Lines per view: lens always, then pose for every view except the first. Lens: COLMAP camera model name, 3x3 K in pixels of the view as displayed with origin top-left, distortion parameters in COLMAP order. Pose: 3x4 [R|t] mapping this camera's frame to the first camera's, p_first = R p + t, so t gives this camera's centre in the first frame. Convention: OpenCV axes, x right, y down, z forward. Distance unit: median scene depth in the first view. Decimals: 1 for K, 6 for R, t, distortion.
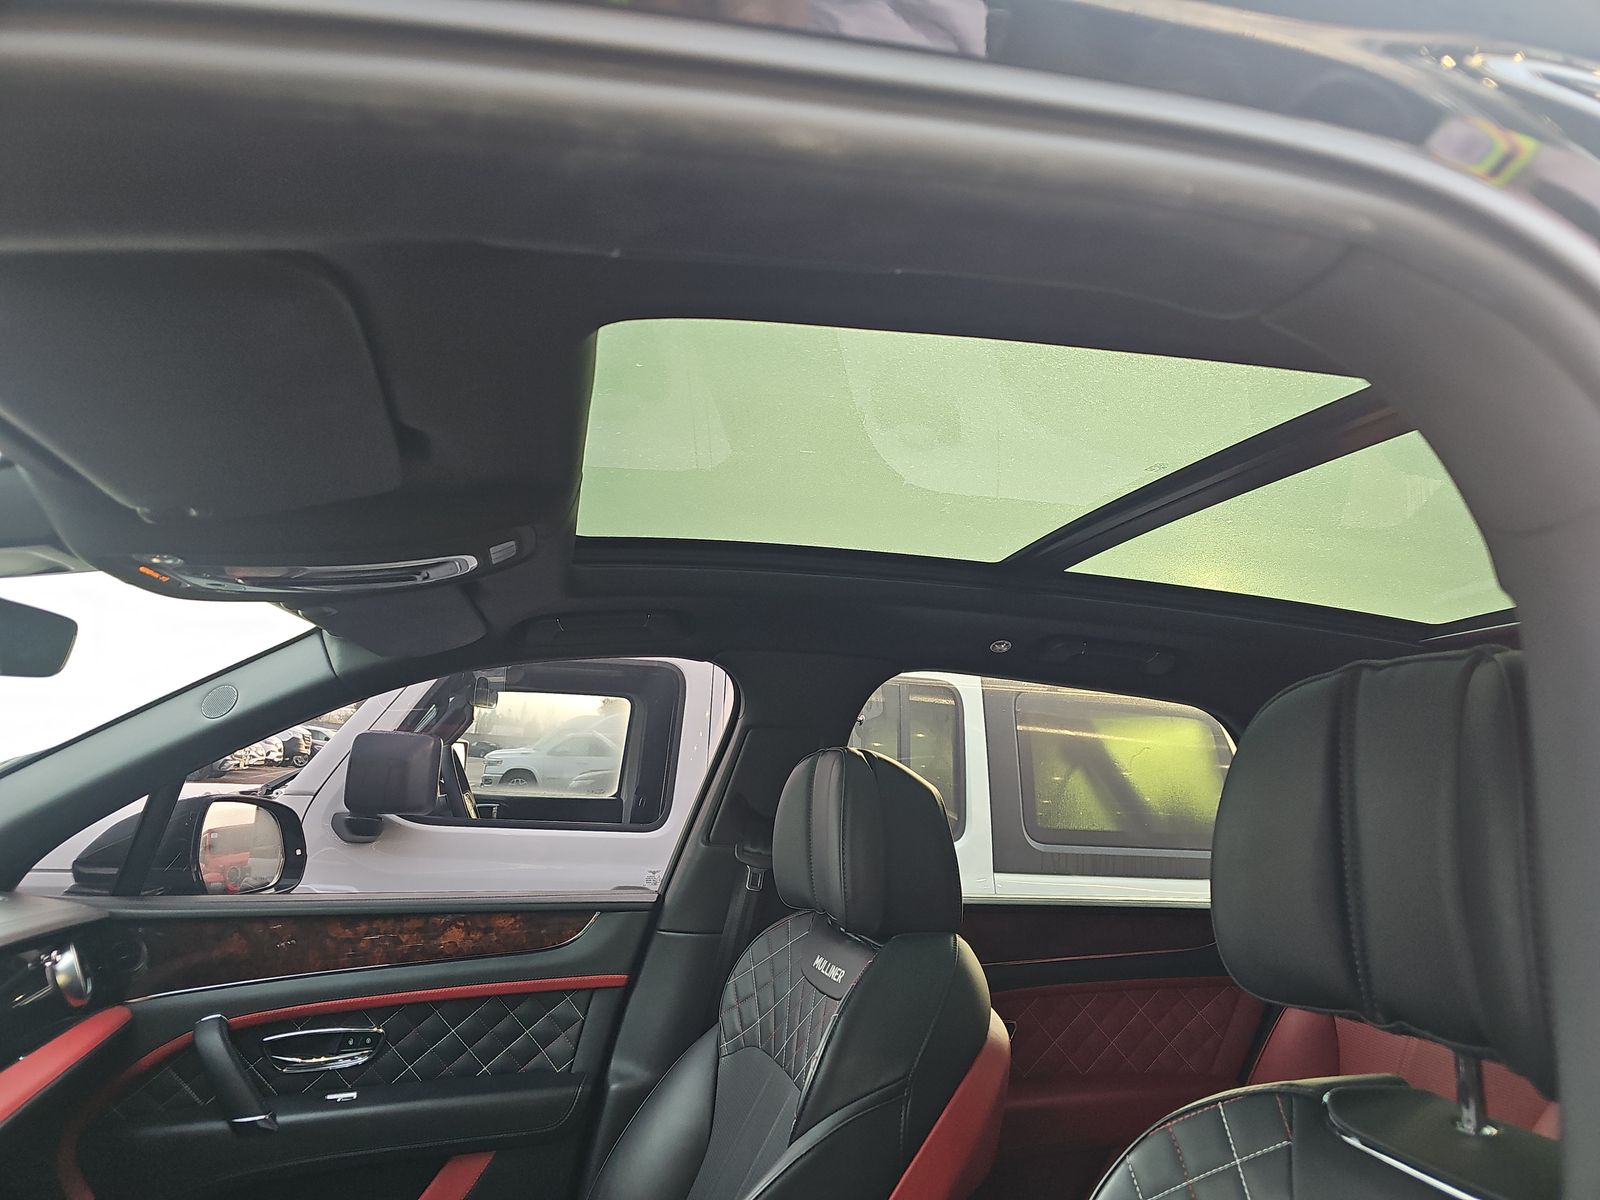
lens RADIAL K [[1078.0, 0, 808.6], [0, 1078.0, 598.8], [0, 0, 1]] dist [0.032049, -0.011338]
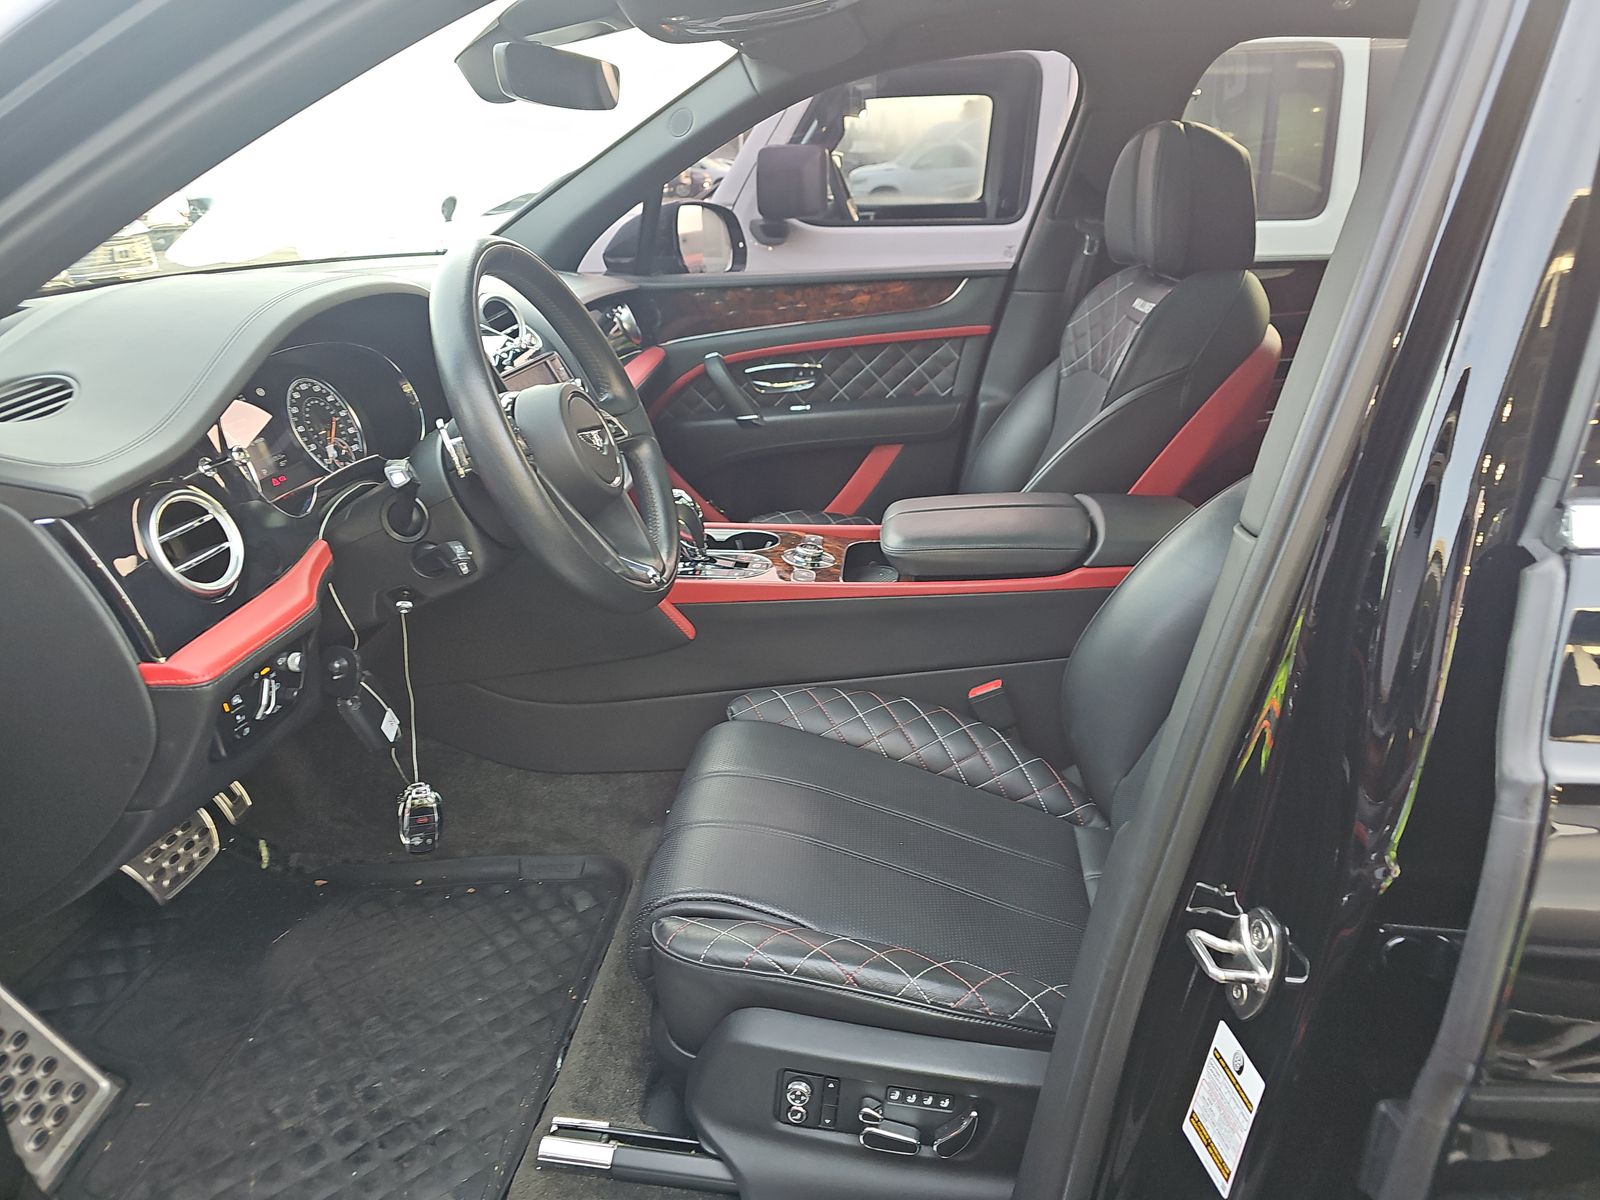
lens RADIAL K [[1078.0, 0, 811.7], [0, 1078.0, 604.6], [0, 0, 1]] dist [0.032049, -0.011338]
pose [[0.947705, 0.058721, -0.313700, 0.059504], [0.107666, 0.866482, 0.487459, -0.023410], [0.300439, -0.495742, 0.814847, -0.309386]]
